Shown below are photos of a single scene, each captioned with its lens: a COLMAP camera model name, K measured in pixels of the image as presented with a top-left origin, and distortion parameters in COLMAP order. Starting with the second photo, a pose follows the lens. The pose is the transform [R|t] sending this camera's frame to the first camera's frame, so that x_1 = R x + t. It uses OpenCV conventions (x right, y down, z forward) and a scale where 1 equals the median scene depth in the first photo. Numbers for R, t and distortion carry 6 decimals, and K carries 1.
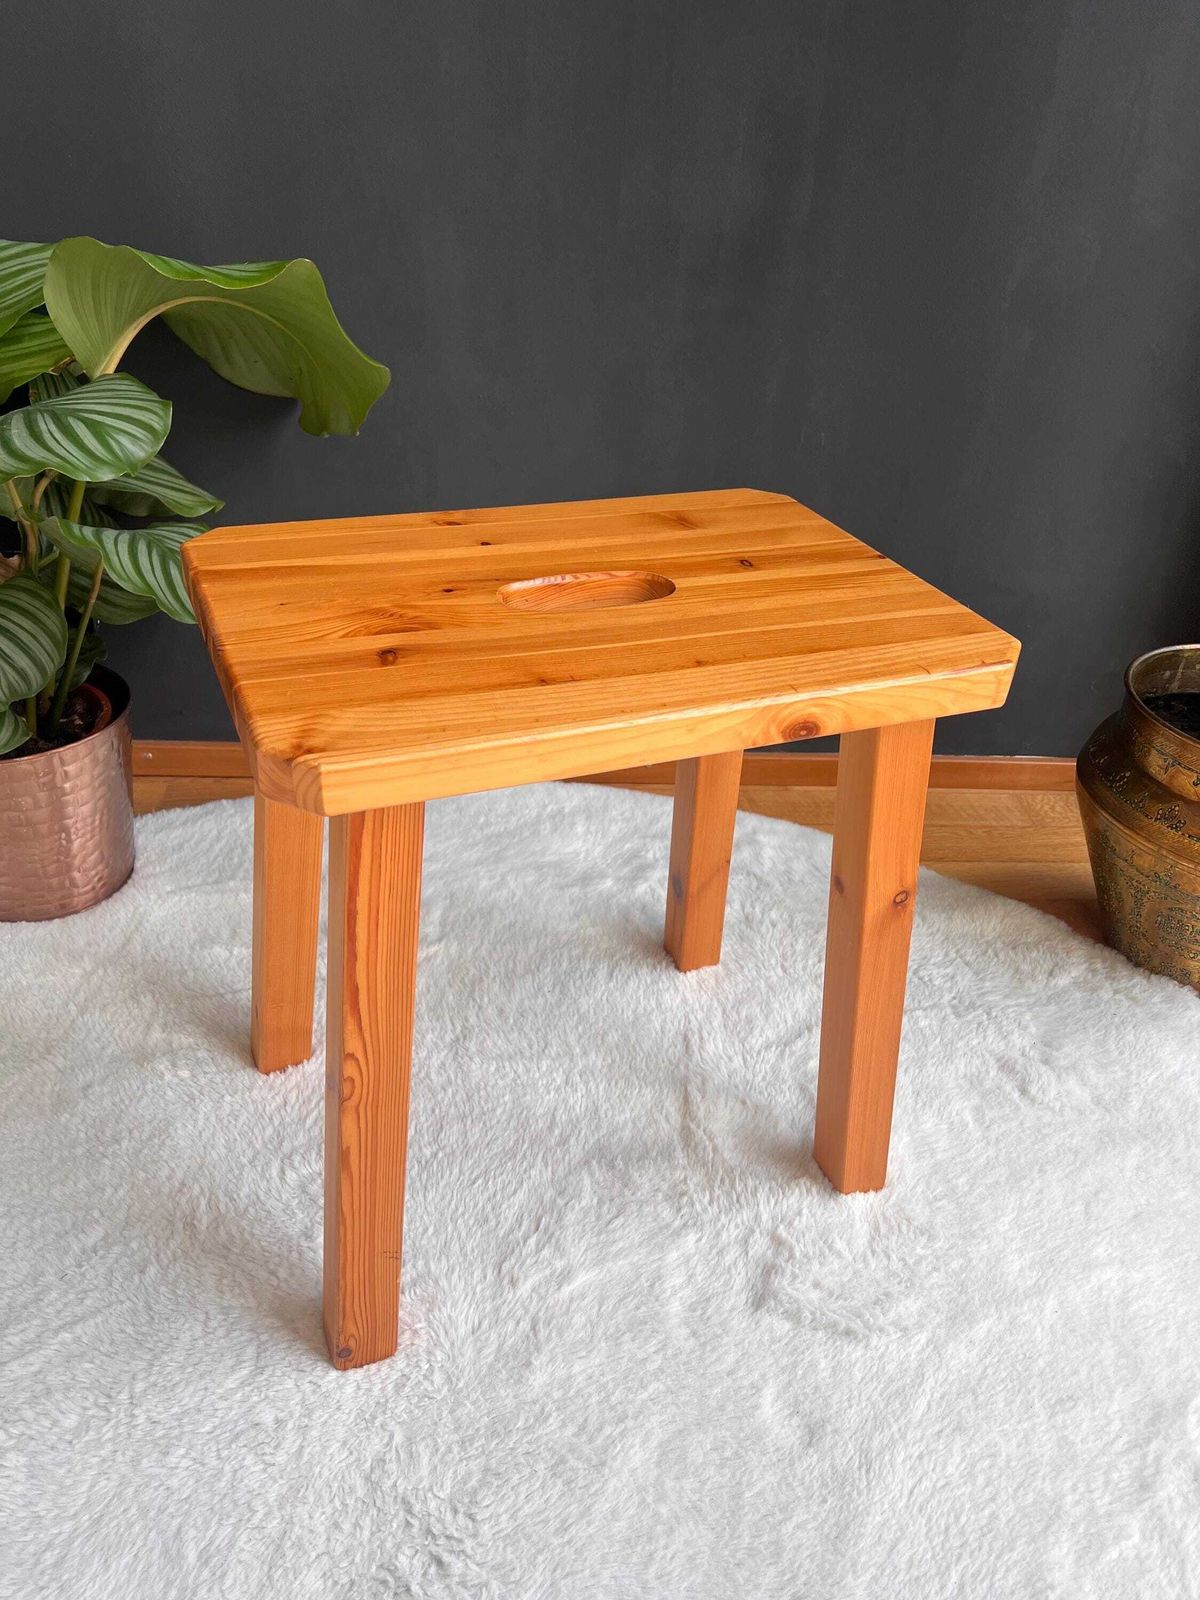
lens RADIAL K [[1187.3, 0, 586.3], [0, 1187.3, 787.2], [0, 0, 1]] dist [0.027061, -0.044447]
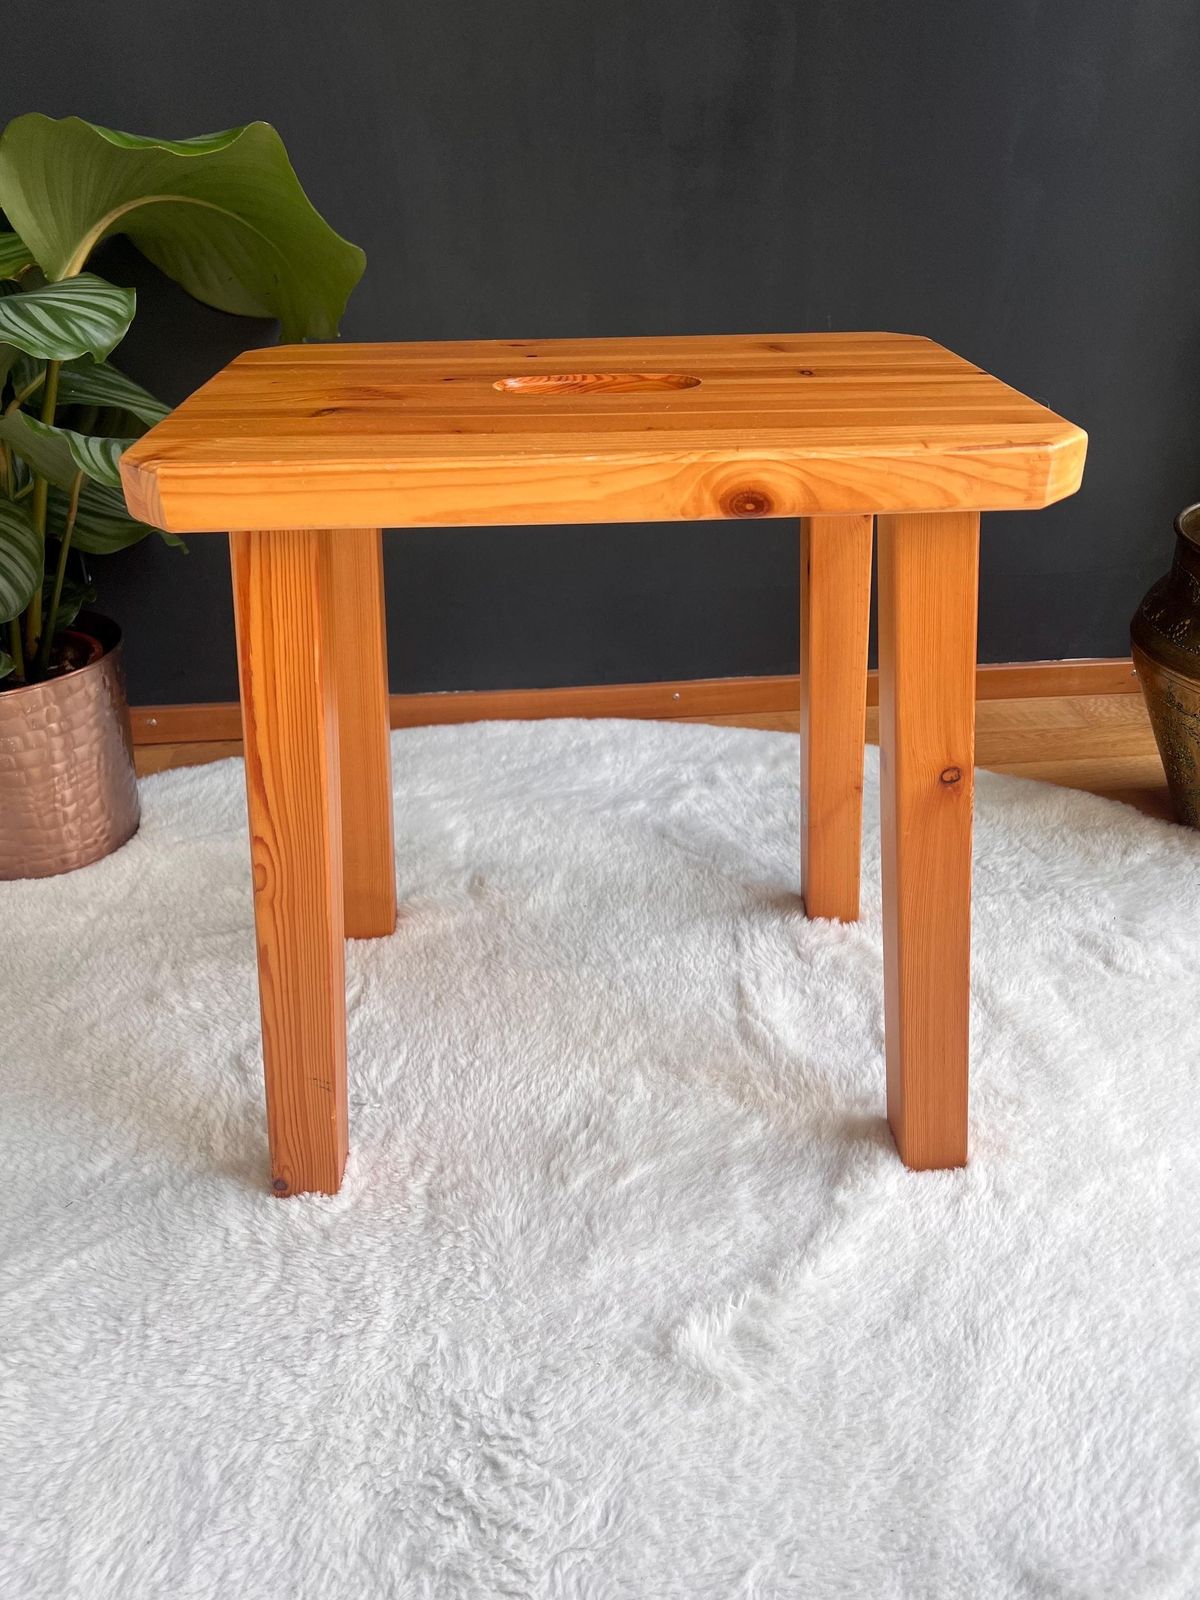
lens RADIAL K [[1187.3, 0, 607.8], [0, 1187.3, 805.6], [0, 0, 1]] dist [0.027061, -0.044447]
pose [[0.996808, -0.078152, -0.016334, 0.009811], [0.077525, 0.996338, -0.036068, 0.174457], [0.019093, 0.034686, 0.999216, 0.091856]]
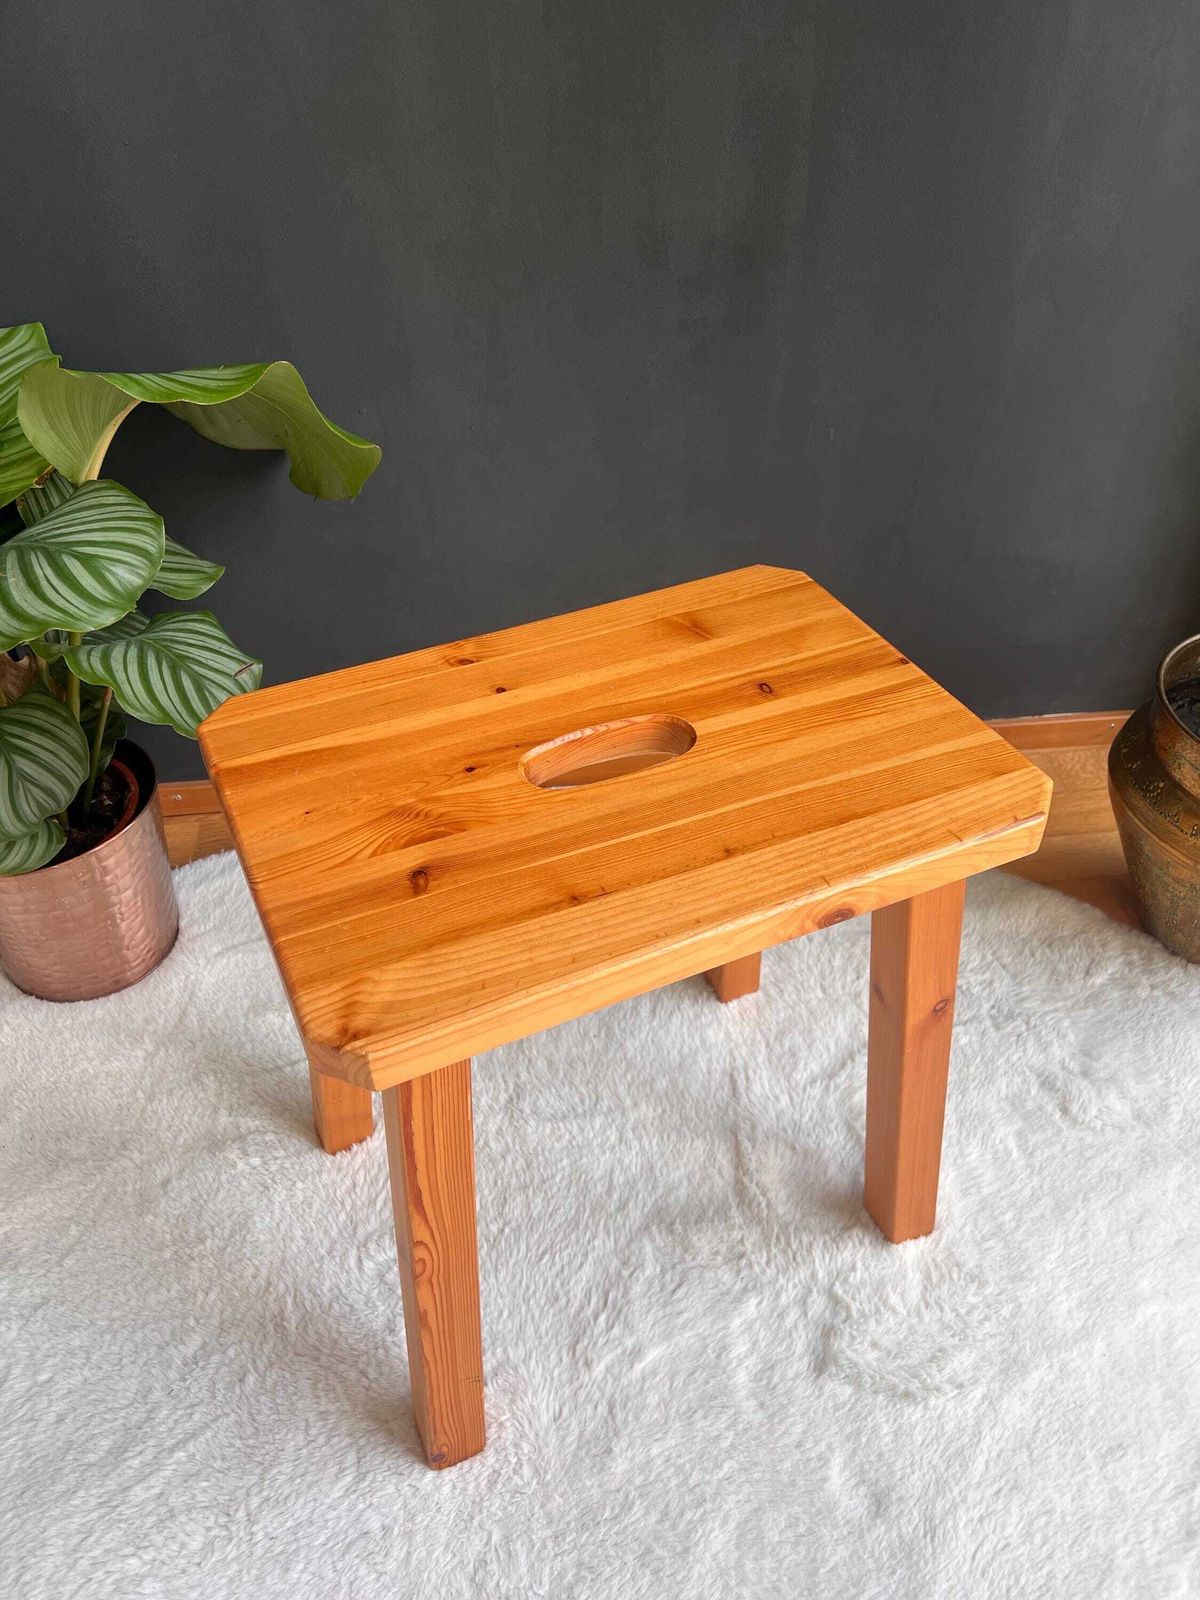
lens RADIAL K [[1187.3, 0, 578.4], [0, 1187.3, 769.0], [0, 0, 1]] dist [0.027061, -0.044447]
pose [[0.996447, -0.079014, -0.029171, 0.003303], [0.082107, 0.988462, 0.127286, -0.254368], [0.018777, -0.129229, 0.991437, 0.016047]]
